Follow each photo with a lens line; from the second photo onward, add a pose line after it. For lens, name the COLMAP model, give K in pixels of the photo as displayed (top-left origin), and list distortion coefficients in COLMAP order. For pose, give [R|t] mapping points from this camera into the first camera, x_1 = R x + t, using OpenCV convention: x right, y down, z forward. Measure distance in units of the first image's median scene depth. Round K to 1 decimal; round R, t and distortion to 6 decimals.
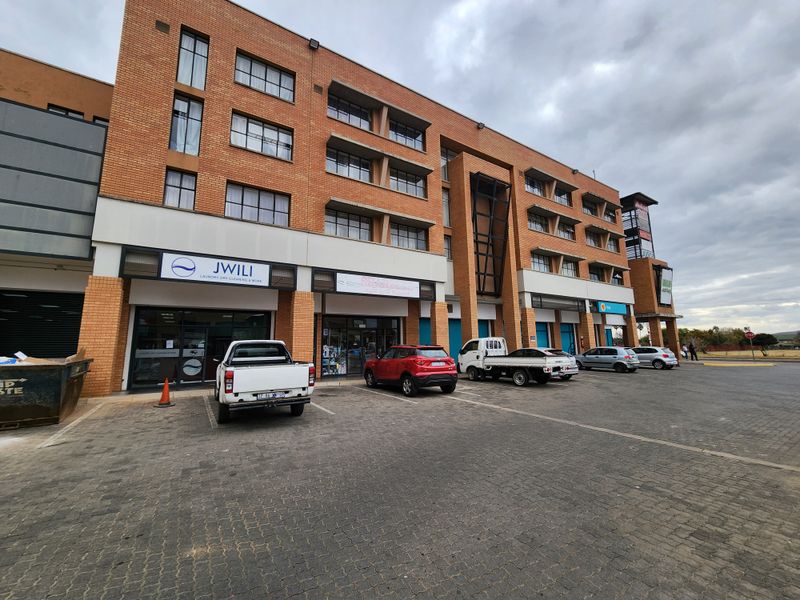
lens RADIAL K [[321.7, 0, 400.0], [0, 321.7, 300.0], [0, 0, 1]] dist [-0.001092, -0.000438]
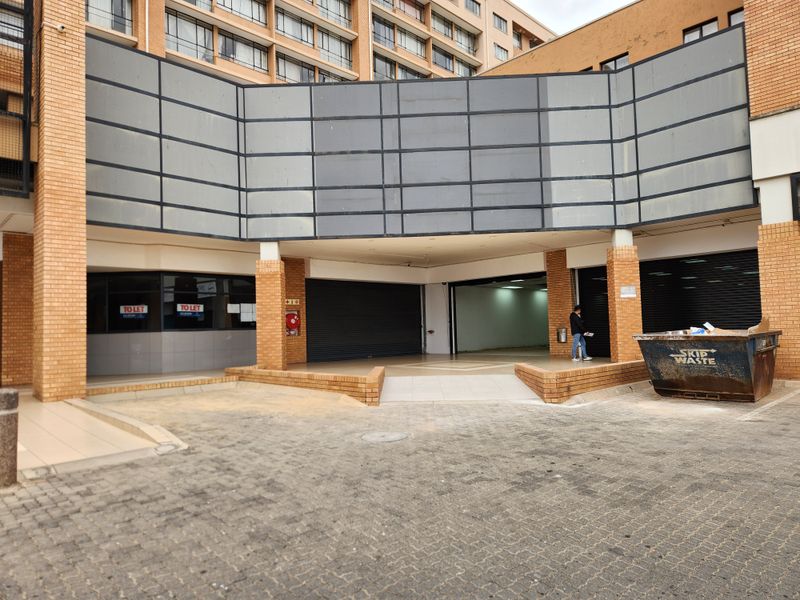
lens RADIAL K [[523.8, 0, 400.0], [0, 523.8, 300.0], [0, 0, 1]] dist [0.077739, -0.068127]
pose [[0.175418, -0.051982, -0.983121, 0.194182], [0.167573, 0.985609, -0.022214, -0.019276], [0.970128, -0.160847, 0.181605, -0.143886]]
